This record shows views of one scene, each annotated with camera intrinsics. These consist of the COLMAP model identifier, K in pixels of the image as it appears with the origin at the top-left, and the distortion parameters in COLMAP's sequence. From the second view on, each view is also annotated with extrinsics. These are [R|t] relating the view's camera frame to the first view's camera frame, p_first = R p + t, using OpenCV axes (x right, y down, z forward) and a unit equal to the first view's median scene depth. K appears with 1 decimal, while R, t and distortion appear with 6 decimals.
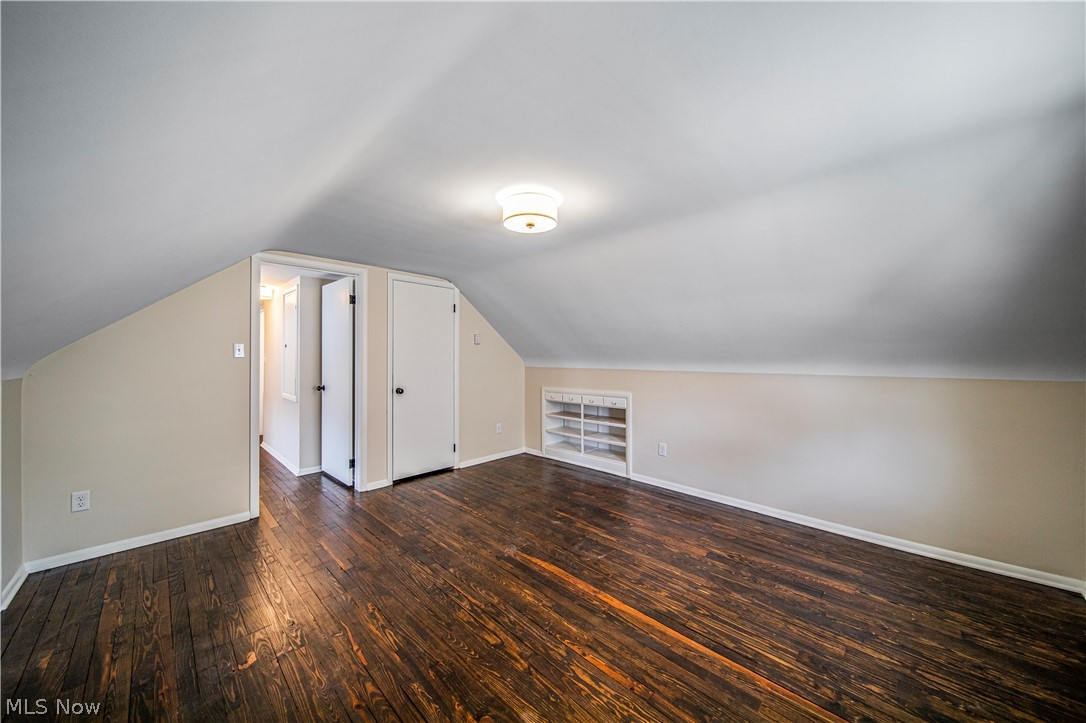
lens RADIAL K [[384.2, 0, 543.3], [0, 384.2, 355.2], [0, 0, 1]] dist [-0.001280, -0.000279]
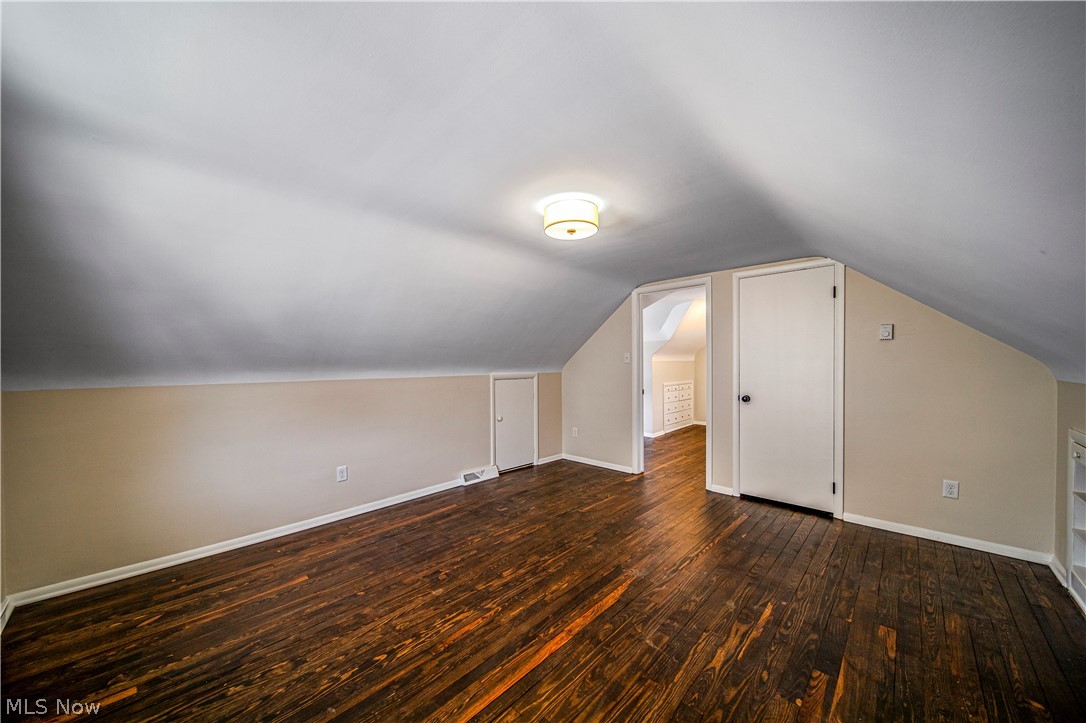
lens RADIAL K [[384.2, 0, 543.3], [0, 384.2, 355.2], [0, 0, 1]] dist [-0.001280, -0.000279]
pose [[-0.004264, -0.020620, -0.999778, 0.994484], [0.012114, 0.999713, -0.020671, -0.001719], [0.999918, -0.012199, -0.004013, 0.914498]]
